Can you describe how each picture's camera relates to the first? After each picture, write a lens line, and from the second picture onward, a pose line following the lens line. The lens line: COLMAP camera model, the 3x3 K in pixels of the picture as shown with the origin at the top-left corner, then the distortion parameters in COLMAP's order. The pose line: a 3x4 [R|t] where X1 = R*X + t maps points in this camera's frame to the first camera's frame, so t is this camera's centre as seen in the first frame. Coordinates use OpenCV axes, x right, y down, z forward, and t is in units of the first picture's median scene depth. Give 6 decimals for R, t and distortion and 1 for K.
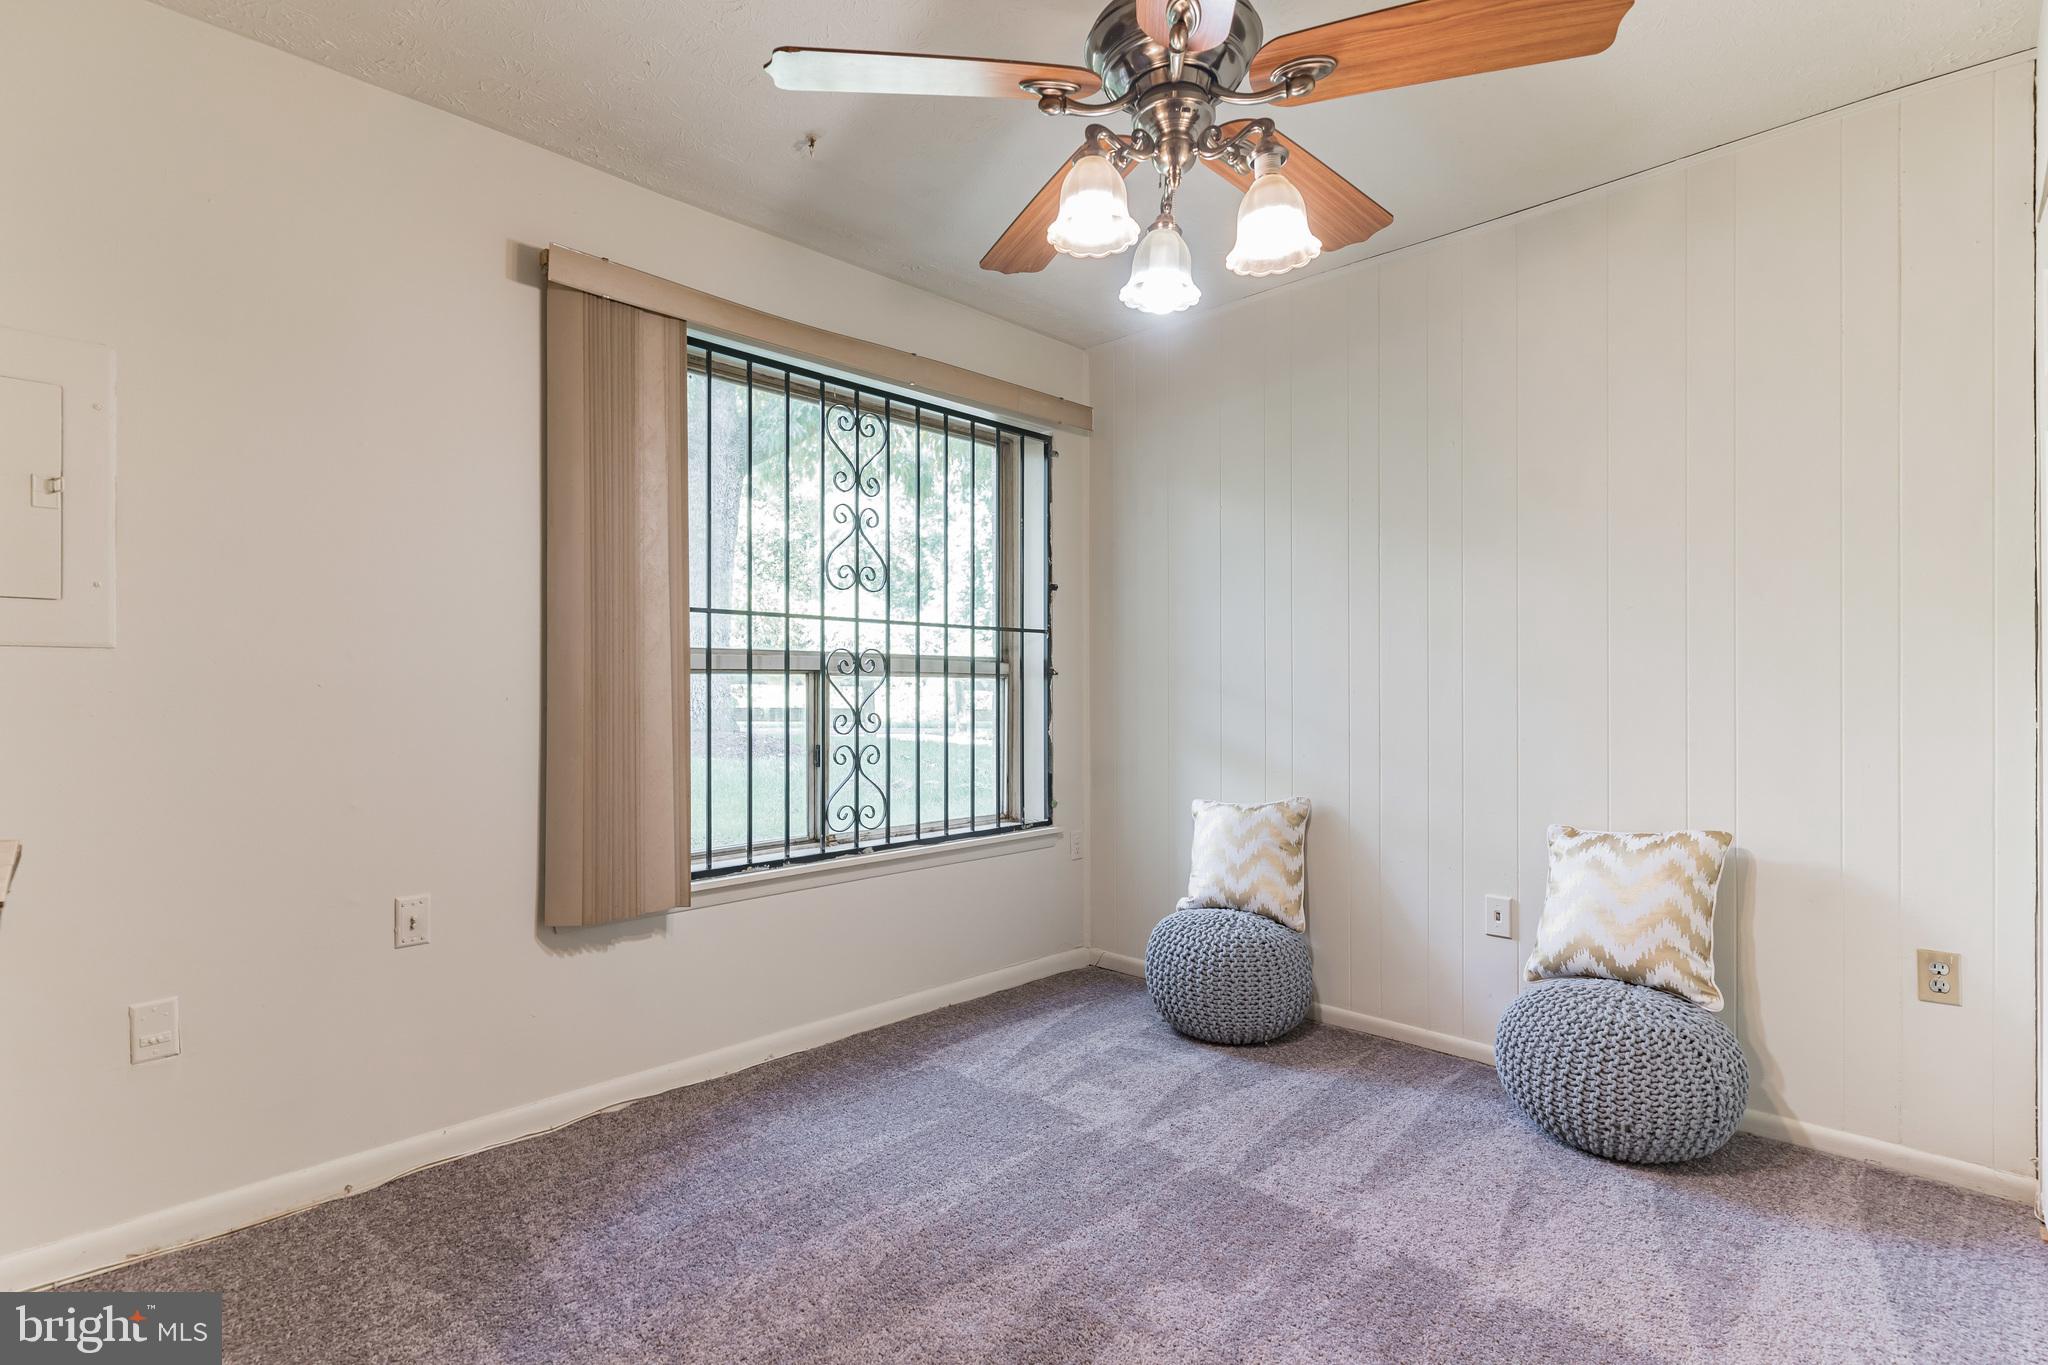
lens RADIAL K [[980.9, 0, 1012.1], [0, 980.9, 683.9], [0, 0, 1]] dist [0.001063, 0.000252]
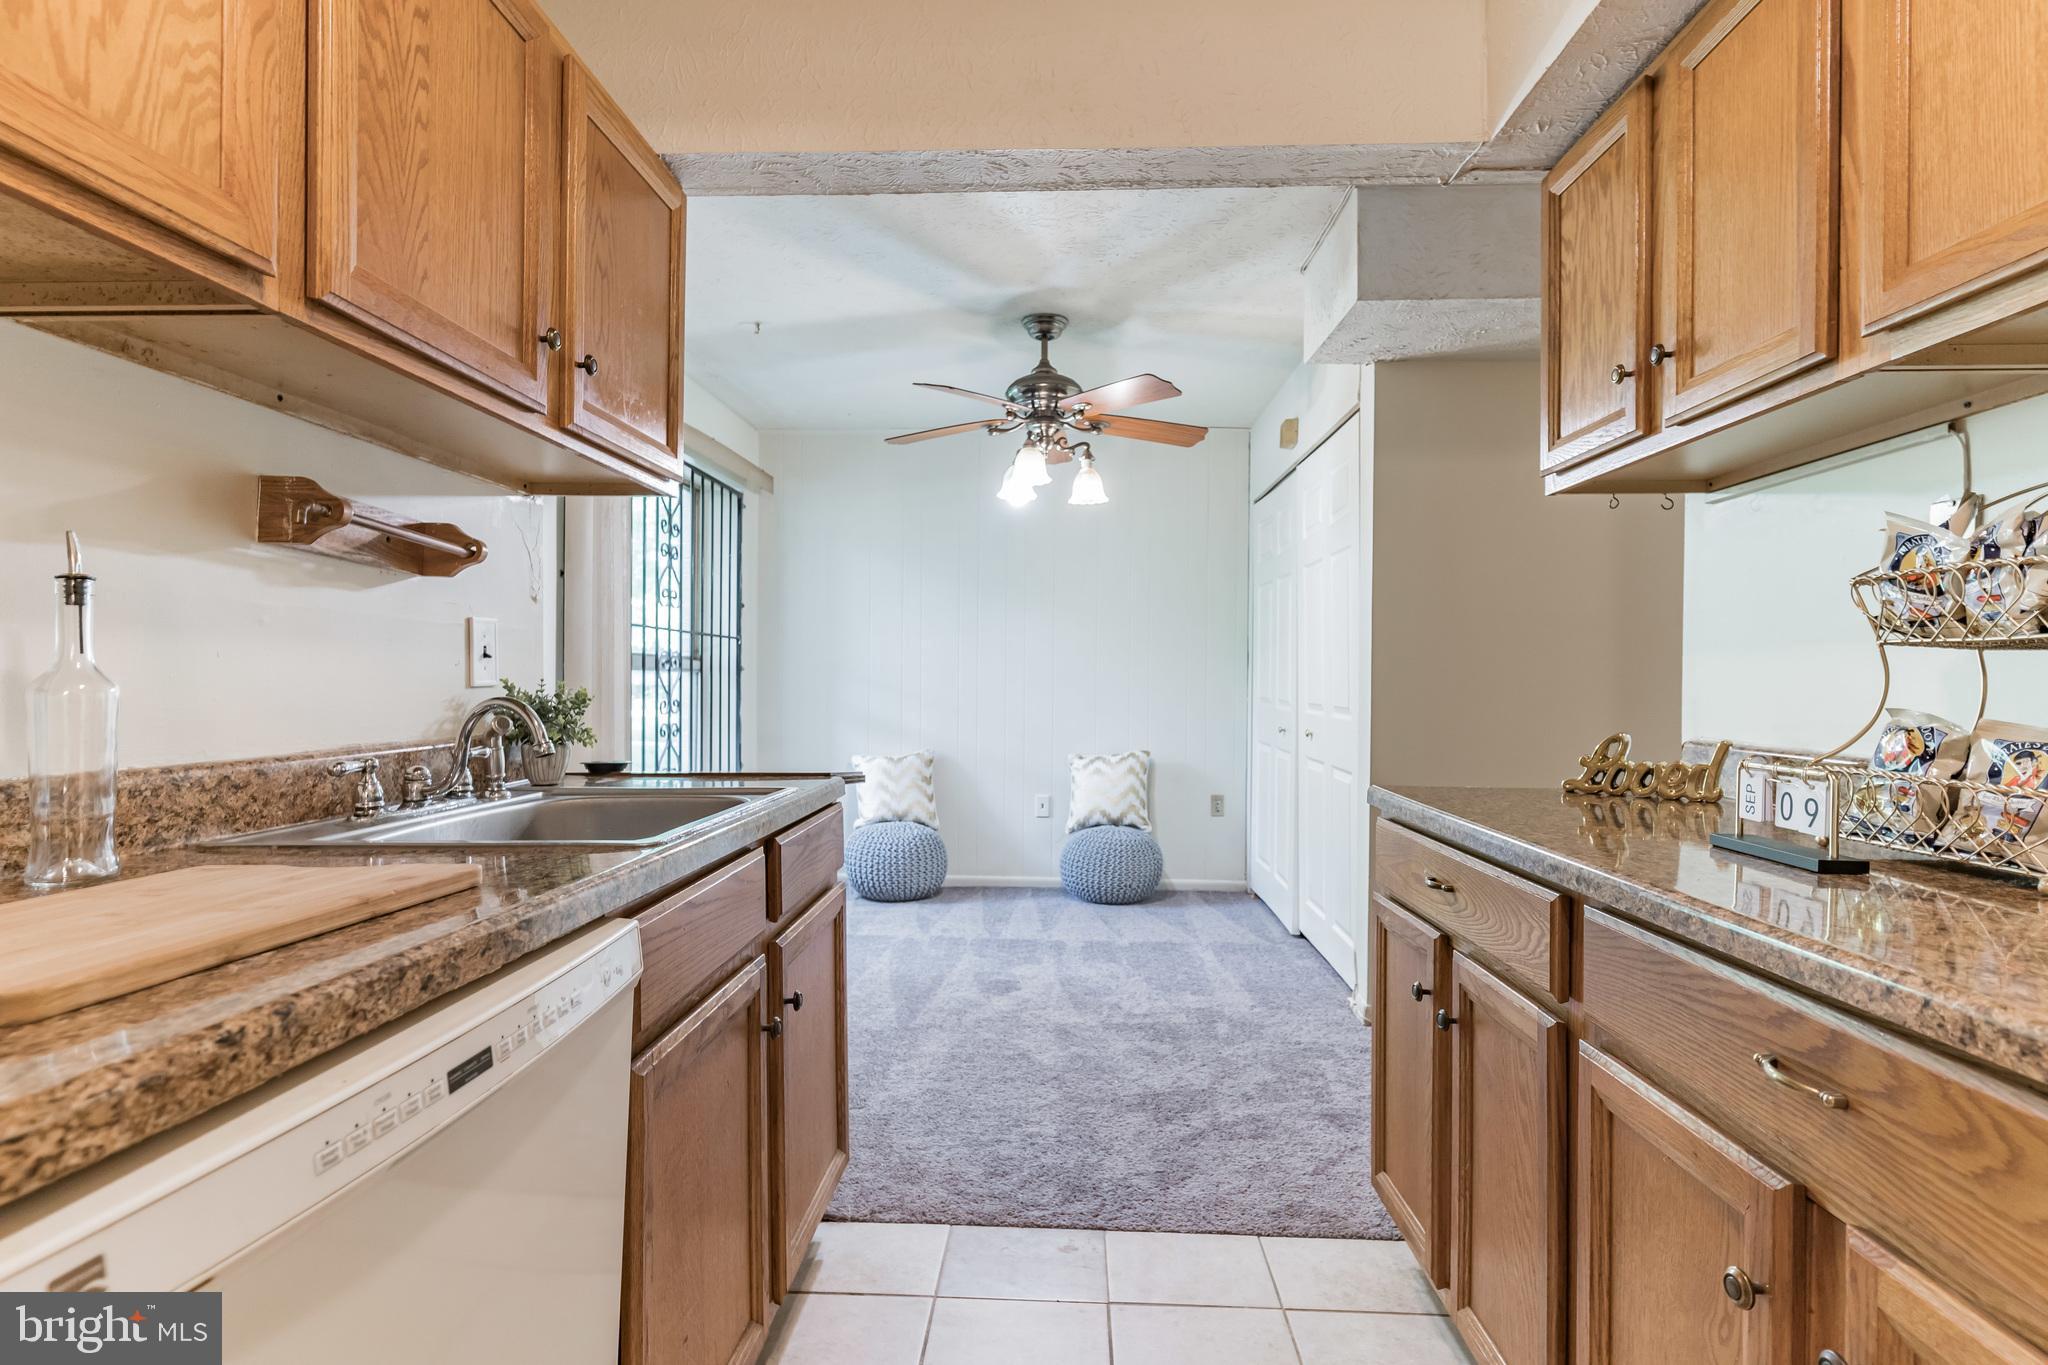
lens RADIAL K [[980.9, 0, 1031.0], [0, 980.9, 682.1], [0, 0, 1]] dist [0.001063, 0.000252]
pose [[0.747873, 0.002792, 0.663836, -0.822919], [-0.011627, 0.999893, 0.008893, -0.013494], [-0.663740, -0.014369, 0.747825, -0.399686]]
